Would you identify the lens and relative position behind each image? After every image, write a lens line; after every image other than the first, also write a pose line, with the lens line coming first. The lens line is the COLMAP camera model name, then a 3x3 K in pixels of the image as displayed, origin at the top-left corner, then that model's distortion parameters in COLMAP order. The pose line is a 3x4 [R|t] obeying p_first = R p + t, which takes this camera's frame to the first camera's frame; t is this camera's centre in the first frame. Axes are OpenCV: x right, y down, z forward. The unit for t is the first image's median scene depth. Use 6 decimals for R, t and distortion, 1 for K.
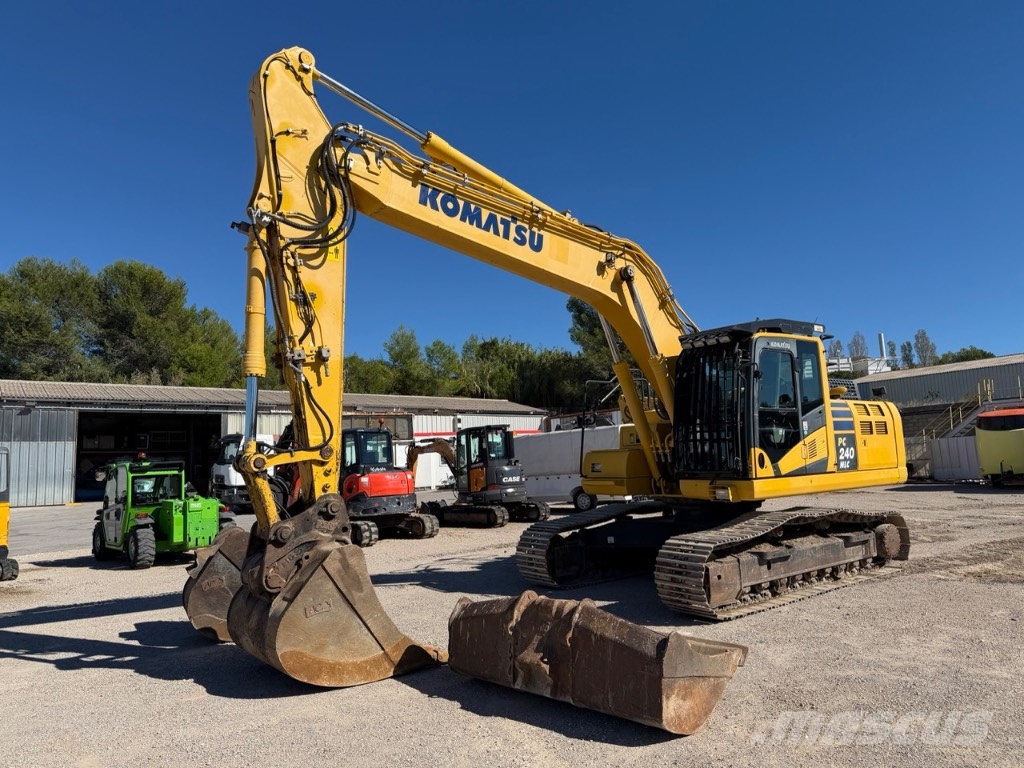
lens RADIAL K [[716.3, 0, 513.0], [0, 716.3, 380.7], [0, 0, 1]] dist [0.078798, -0.102238]
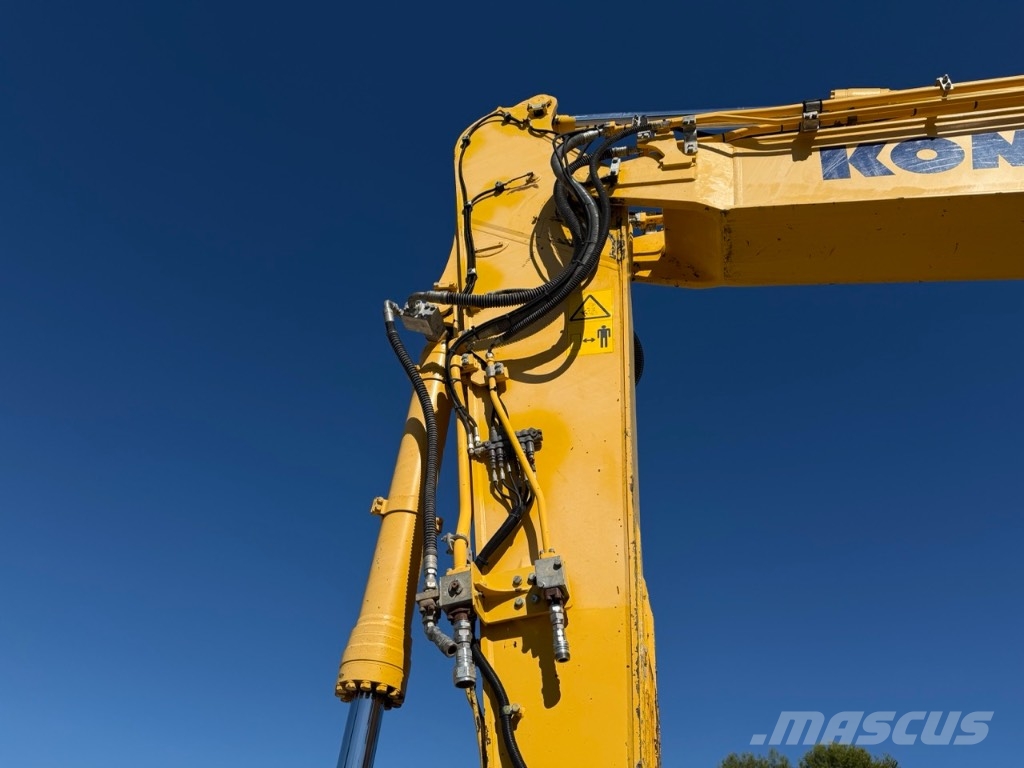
lens RADIAL K [[716.3, 0, 504.2], [0, 716.3, 379.6], [0, 0, 1]] dist [0.078798, -0.102238]
pose [[0.615282, -0.477008, -0.627608, -0.034670], [0.008145, 0.799951, -0.600010, 0.048718], [0.788265, 0.364064, 0.496081, 0.544790]]
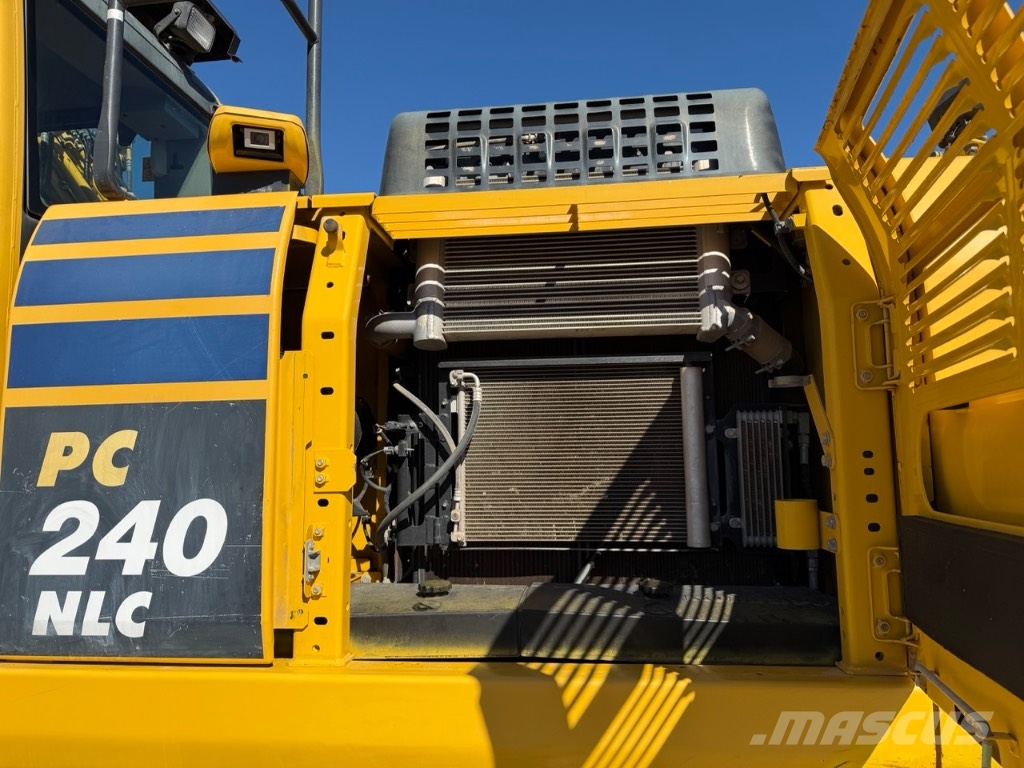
lens RADIAL K [[716.3, 0, 509.3], [0, 716.3, 375.7], [0, 0, 1]] dist [0.078798, -0.102238]
pose [[0.703579, -0.047413, -0.709034, 0.618337], [0.065033, 0.997881, -0.002196, 0.072544], [0.707635, -0.044565, 0.705171, 0.949521]]
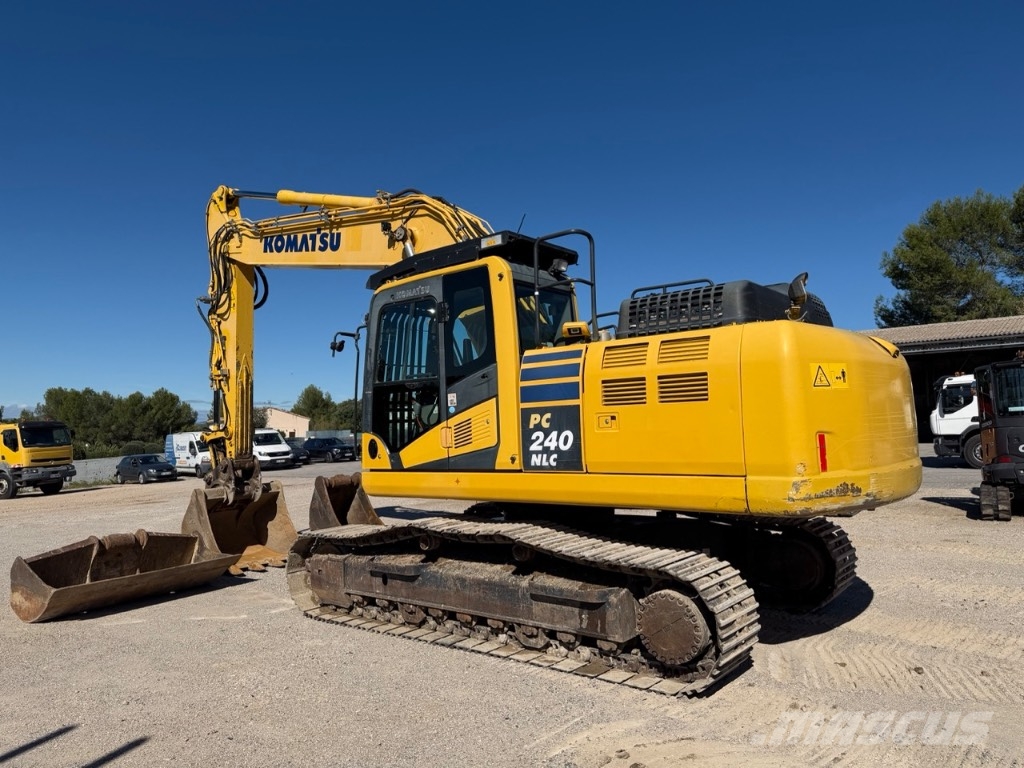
lens RADIAL K [[716.3, 0, 506.9], [0, 716.3, 385.6], [0, 0, 1]] dist [0.078798, -0.102238]
pose [[0.219501, -0.030507, -0.975135, 1.001521], [0.130627, 0.991430, -0.001613, 0.053329], [0.966828, -0.127024, 0.221605, 0.844414]]
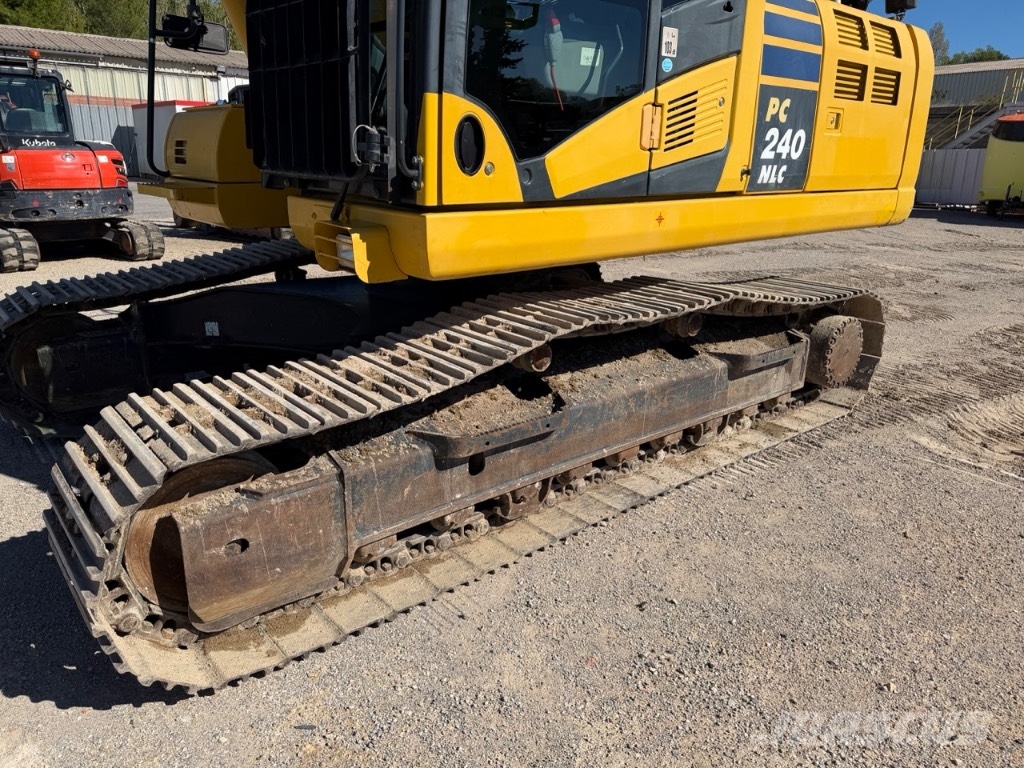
lens RADIAL K [[716.3, 0, 515.7], [0, 716.3, 389.3], [0, 0, 1]] dist [0.078798, -0.102238]
pose [[0.997655, 0.038214, 0.056784, 0.302239], [-0.058104, 0.911337, 0.407539, 0.070276], [-0.036175, -0.409883, 0.911421, 0.603967]]
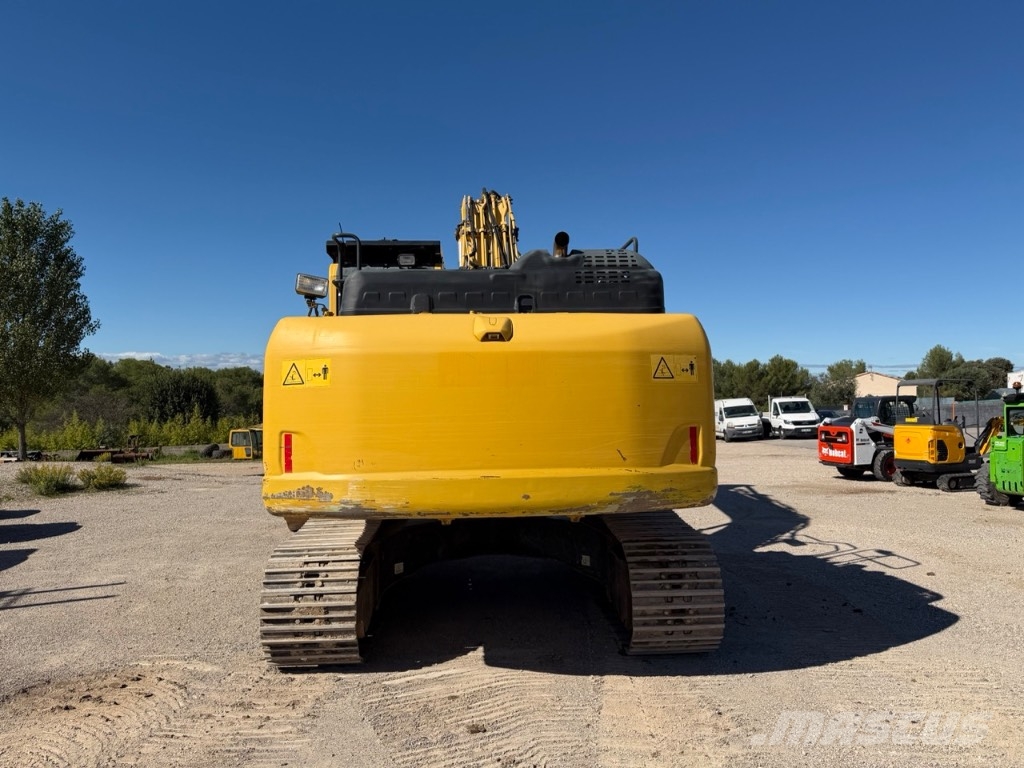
lens RADIAL K [[716.3, 0, 514.6], [0, 716.3, 377.6], [0, 0, 1]] dist [0.078798, -0.102238]
pose [[-0.575687, 0.009526, -0.817615, 0.882138], [0.126729, 0.988889, -0.077709, 0.126582], [0.807790, -0.148352, -0.570497, 1.505091]]
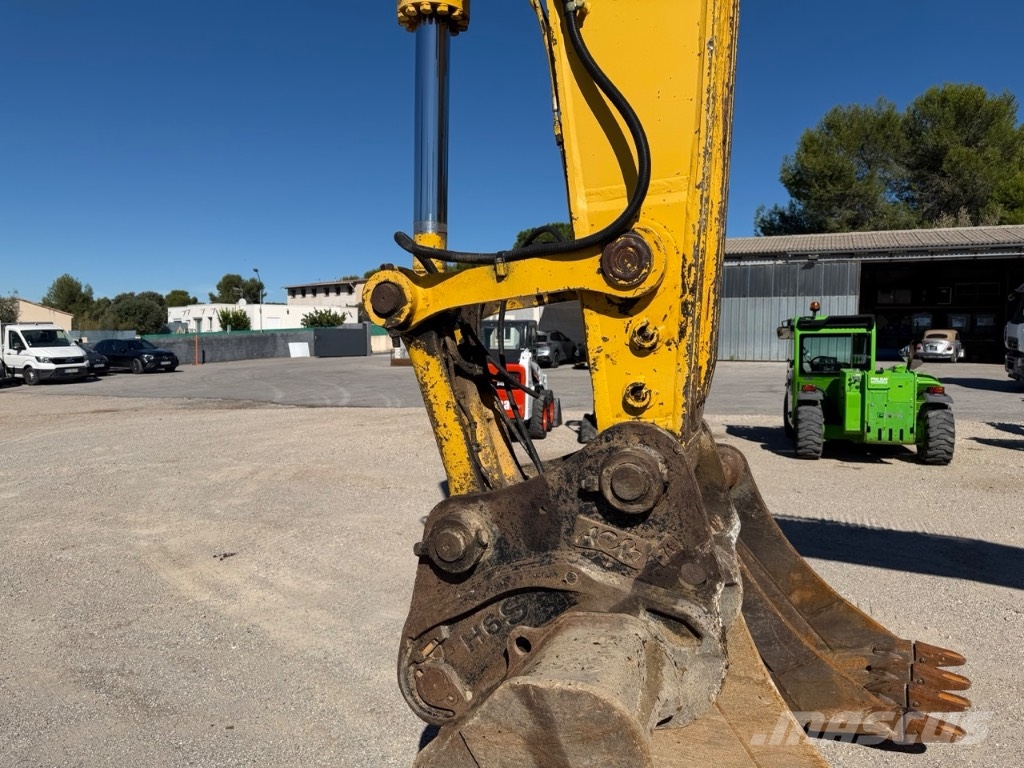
lens RADIAL K [[716.3, 0, 501.7], [0, 716.3, 380.2], [0, 0, 1]] dist [0.078798, -0.102238]
pose [[0.485860, 0.087454, -0.869650, -0.038167], [0.082003, 0.986032, 0.144972, 0.067085], [0.870181, -0.141750, 0.471902, 0.557401]]
